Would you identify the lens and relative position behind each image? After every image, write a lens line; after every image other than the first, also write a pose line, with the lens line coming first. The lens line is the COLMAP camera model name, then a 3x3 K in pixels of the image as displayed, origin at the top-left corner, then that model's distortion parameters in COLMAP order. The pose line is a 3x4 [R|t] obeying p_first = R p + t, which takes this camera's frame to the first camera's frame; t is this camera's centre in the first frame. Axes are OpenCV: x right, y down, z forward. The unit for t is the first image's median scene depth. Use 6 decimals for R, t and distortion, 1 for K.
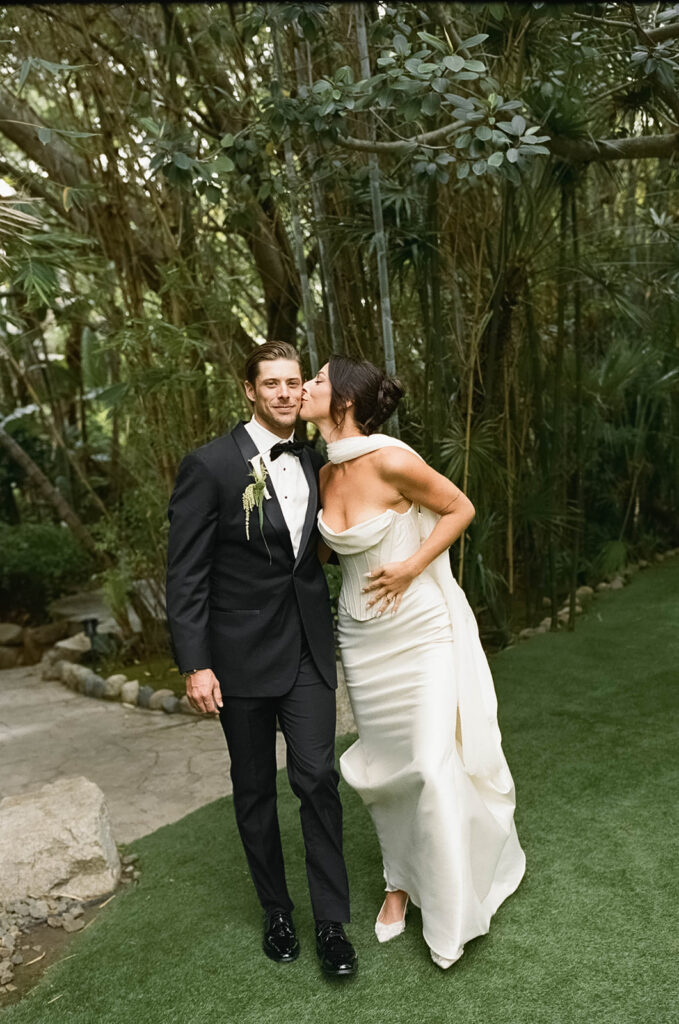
lens RADIAL K [[2302.7, 0, 339.5], [0, 2302.7, 512.0], [0, 0, 1]] dist [-0.007830, -0.571017]
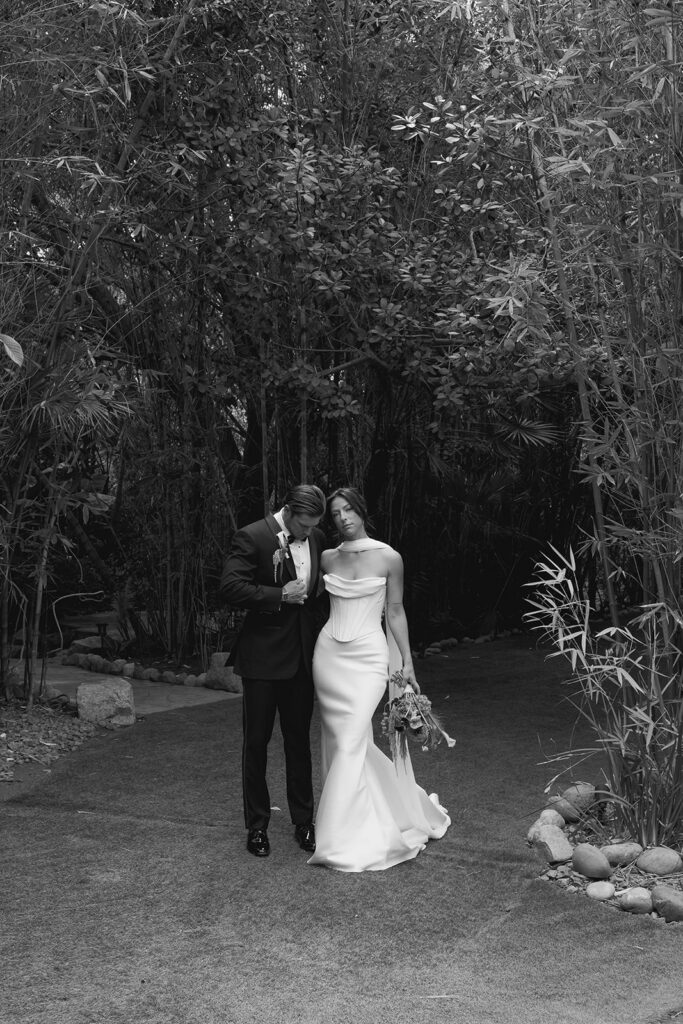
lens RADIAL K [[2302.7, 0, 341.5], [0, 2302.7, 512.0], [0, 0, 1]] dist [-0.007830, -0.571017]
pose [[0.994931, 0.100211, 0.008381, 0.037976], [-0.099927, 0.994563, -0.029319, 0.006323], [-0.011273, 0.028333, 0.999535, -0.764616]]
